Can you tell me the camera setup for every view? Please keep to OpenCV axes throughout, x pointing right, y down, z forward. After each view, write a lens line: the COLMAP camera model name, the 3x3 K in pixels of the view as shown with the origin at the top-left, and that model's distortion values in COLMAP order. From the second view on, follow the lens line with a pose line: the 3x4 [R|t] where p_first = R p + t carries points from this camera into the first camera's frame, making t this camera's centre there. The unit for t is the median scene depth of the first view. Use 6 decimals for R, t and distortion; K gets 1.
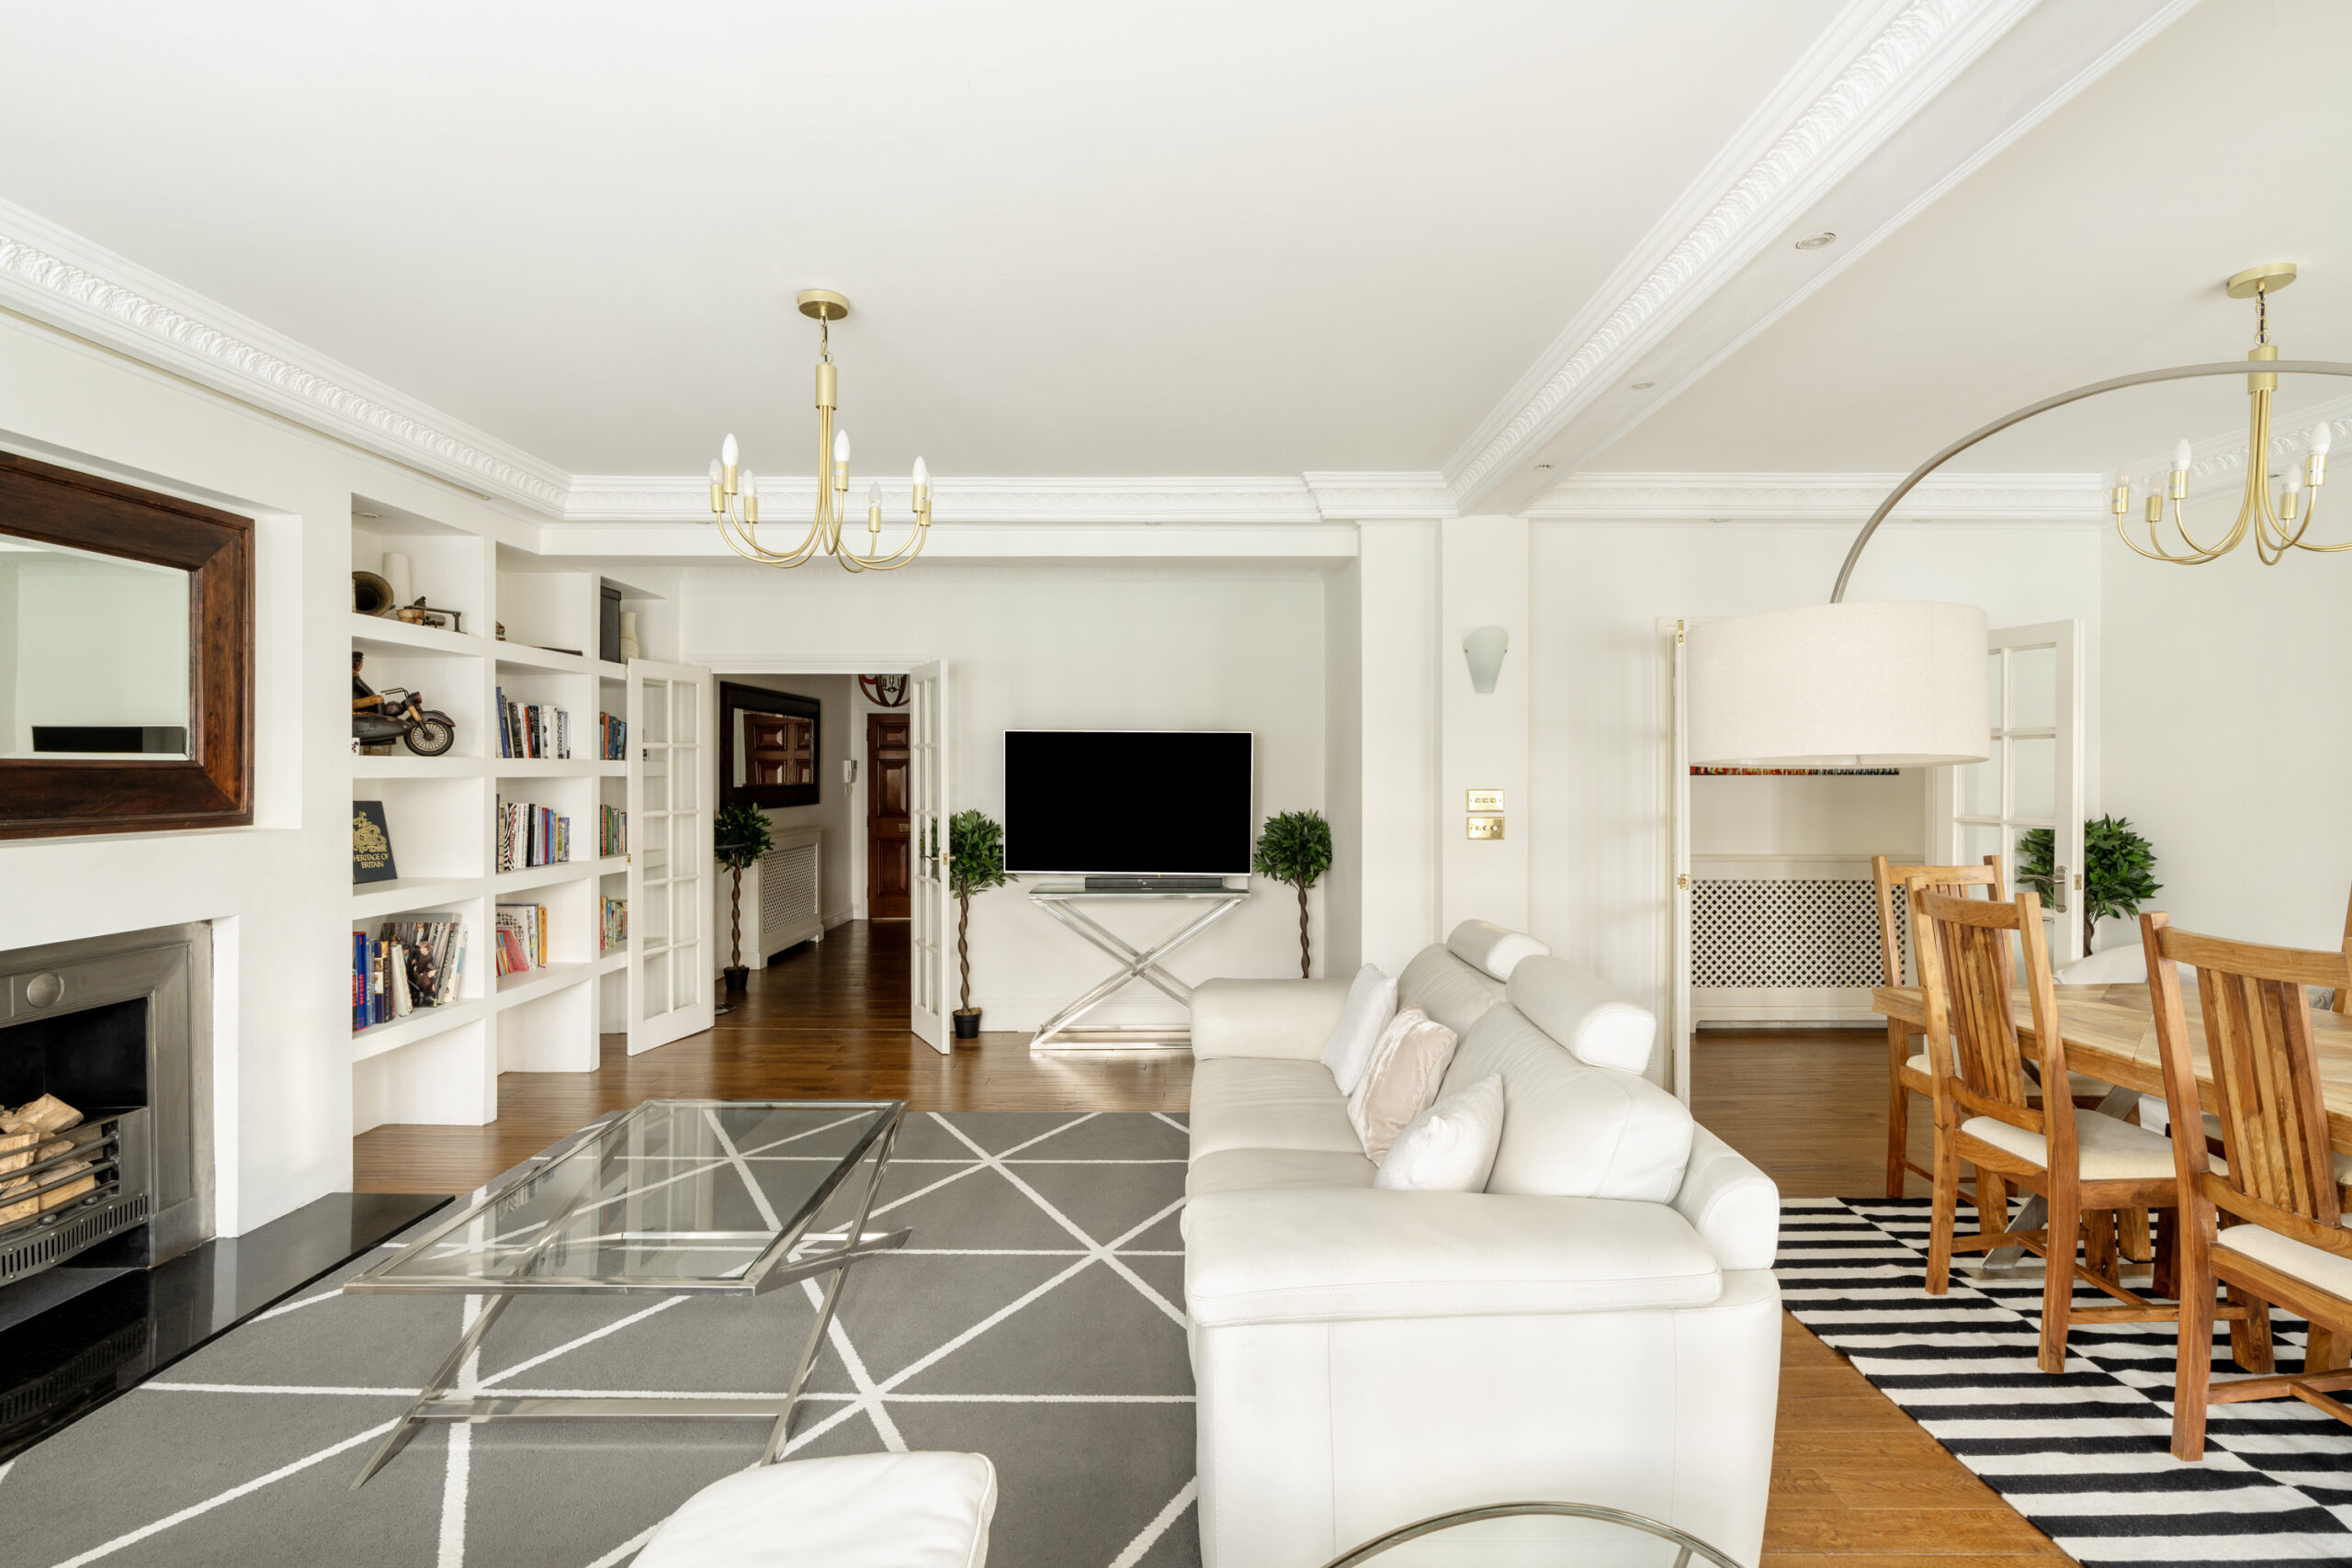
lens RADIAL K [[1142.2, 0, 1176.0], [0, 1142.2, 784.0], [0, 0, 1]] dist [-0.000135, -0.000131]
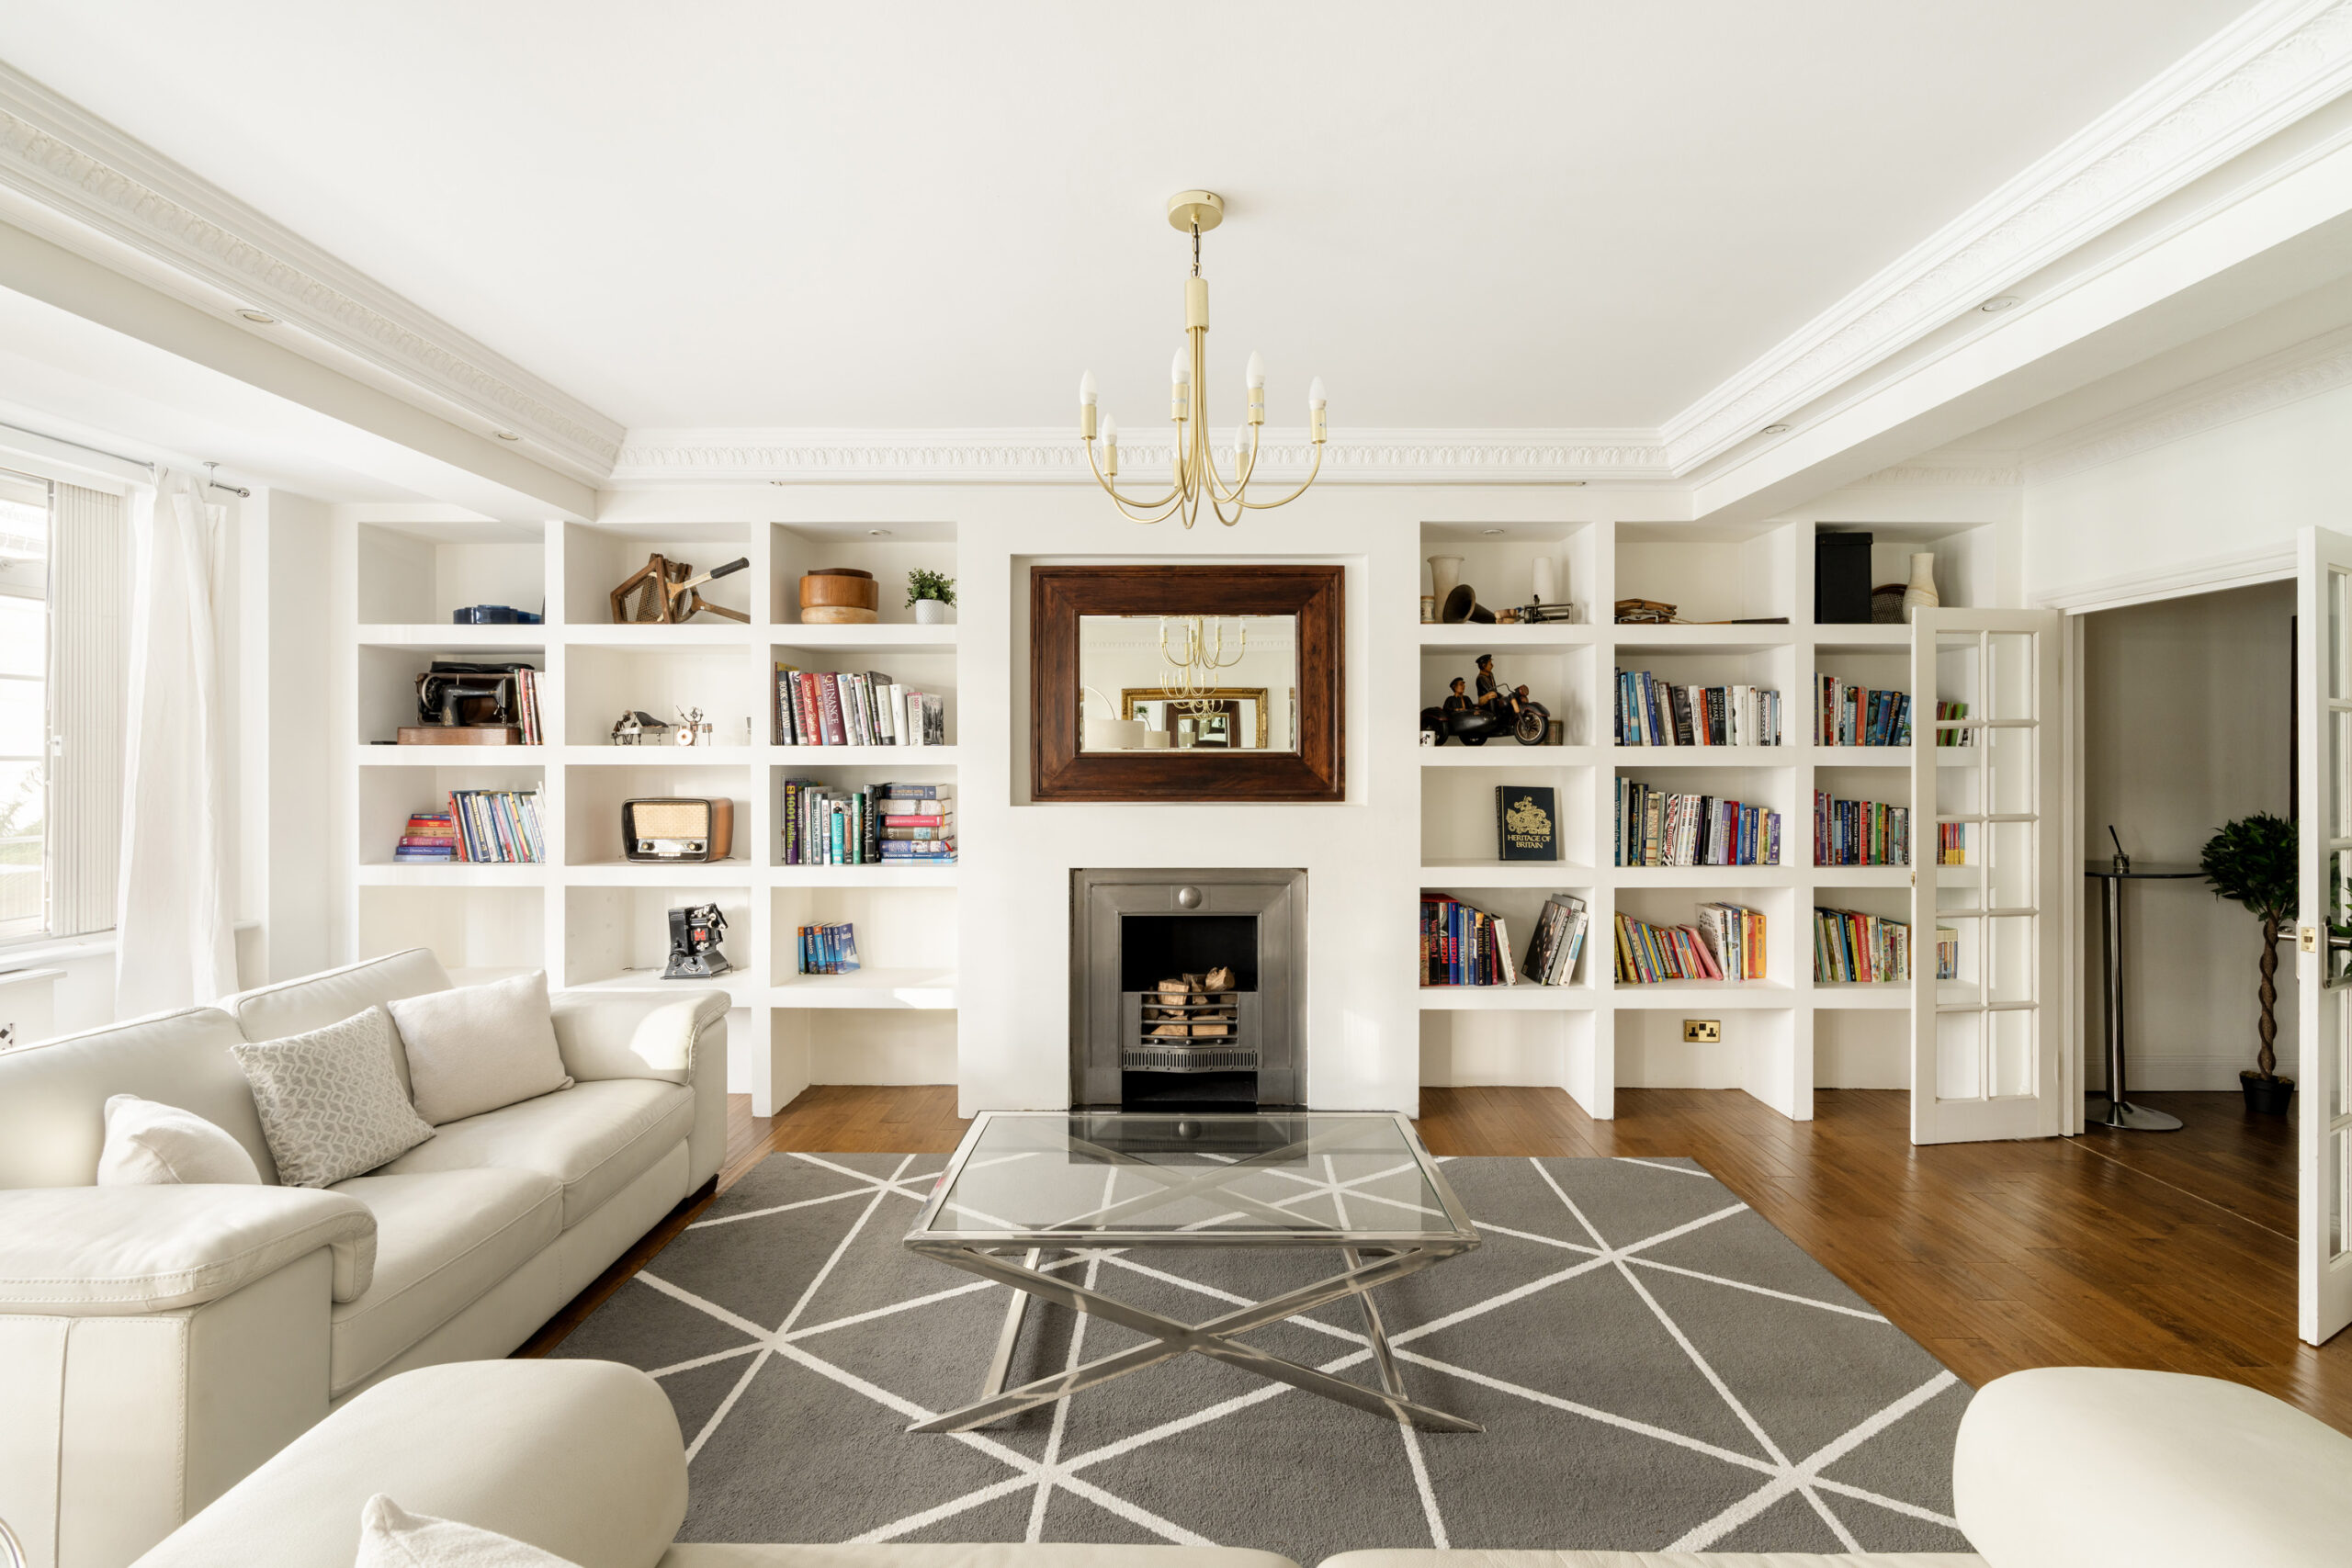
lens RADIAL K [[1065.3, 0, 1174.5], [0, 1065.3, 765.4], [0, 0, 1]] dist [-0.000846, -0.000064]
pose [[-0.024320, 0.000436, -0.999704, 0.347261], [-0.011200, 0.999937, 0.000709, -0.002863], [0.999641, 0.011214, -0.024313, 0.713698]]
